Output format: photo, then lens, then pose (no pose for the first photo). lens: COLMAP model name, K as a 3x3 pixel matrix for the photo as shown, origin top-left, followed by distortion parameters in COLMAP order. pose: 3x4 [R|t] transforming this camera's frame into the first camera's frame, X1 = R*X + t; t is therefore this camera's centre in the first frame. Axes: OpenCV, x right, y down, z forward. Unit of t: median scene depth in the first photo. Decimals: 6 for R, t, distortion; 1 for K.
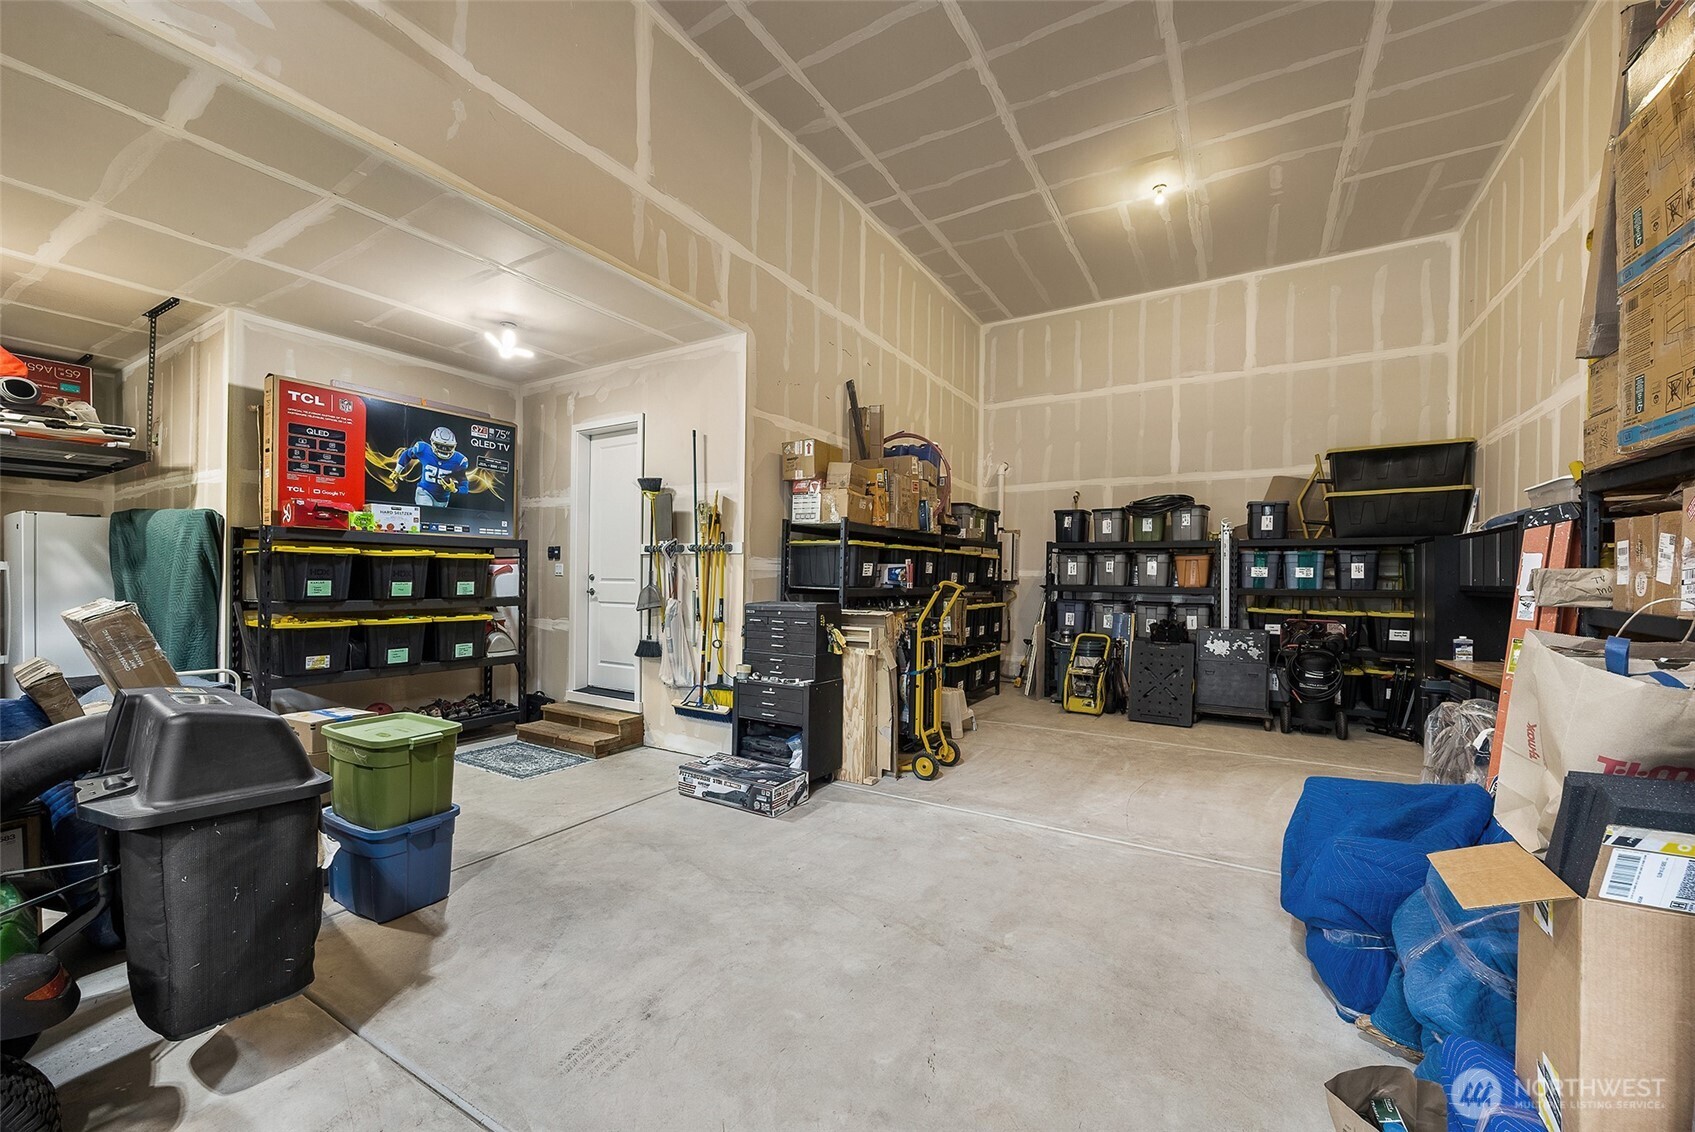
lens RADIAL K [[666.6, 0, 853.7], [0, 666.6, 575.7], [0, 0, 1]] dist [0.000265, -0.000007]
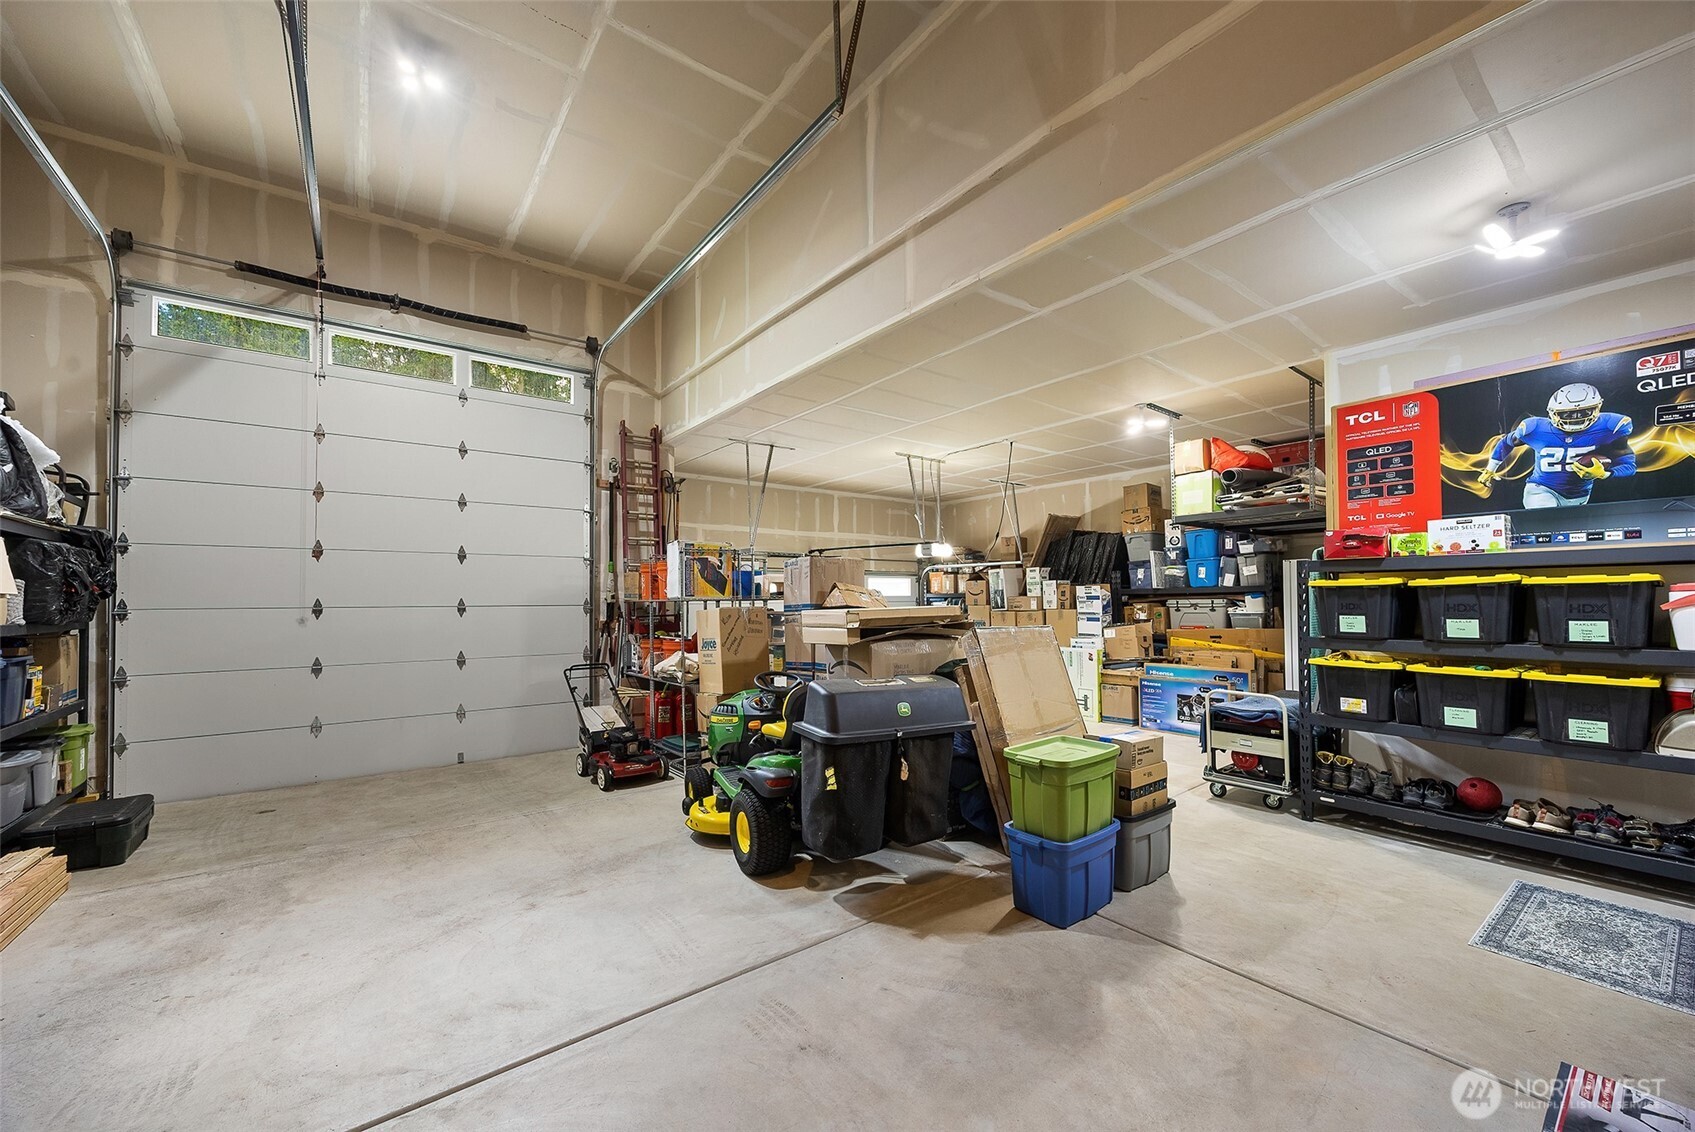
lens RADIAL K [[666.6, 0, 853.7], [0, 666.6, 575.7], [0, 0, 1]] dist [0.000265, -0.000007]
pose [[-0.382765, -0.043332, -0.922829, 0.284136], [-0.000086, 0.998901, -0.046869, -0.003977], [0.923846, -0.017860, -0.382349, 0.668489]]
